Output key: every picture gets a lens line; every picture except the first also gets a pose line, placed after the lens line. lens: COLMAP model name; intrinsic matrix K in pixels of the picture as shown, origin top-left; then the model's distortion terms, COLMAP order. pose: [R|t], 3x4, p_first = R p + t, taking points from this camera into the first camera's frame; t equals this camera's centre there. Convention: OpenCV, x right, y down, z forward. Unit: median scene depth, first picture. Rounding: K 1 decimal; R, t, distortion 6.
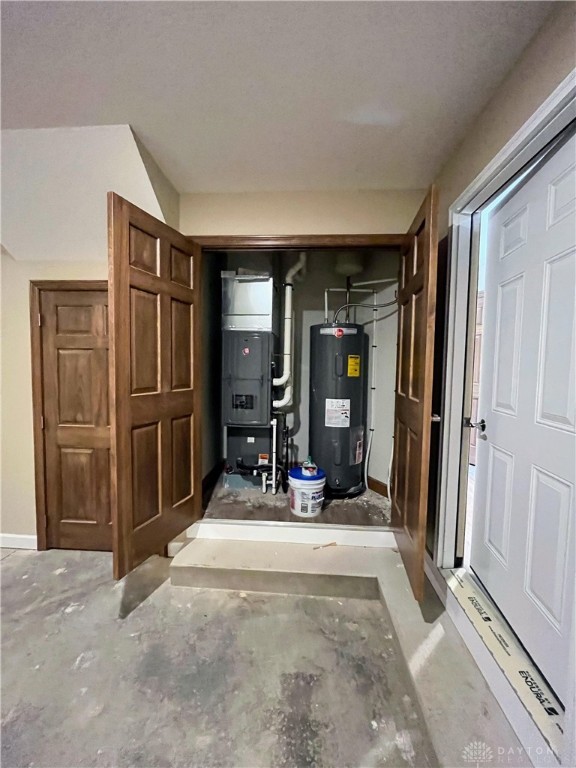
lens RADIAL K [[312.3, 0, 288.7], [0, 312.3, 384.3], [0, 0, 1]] dist [-0.000399, -0.000912]
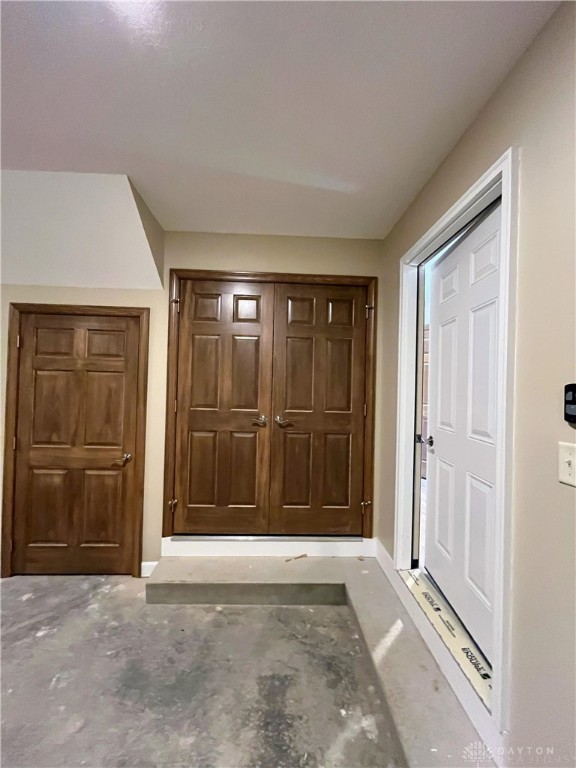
lens RADIAL K [[312.3, 0, 287.5], [0, 312.3, 384.5], [0, 0, 1]] dist [-0.000399, -0.000912]
pose [[0.994984, 0.009942, 0.099540, -0.034976], [-0.003179, 0.997689, -0.067871, -0.000227], [-0.099985, 0.067214, 0.992716, -0.125300]]
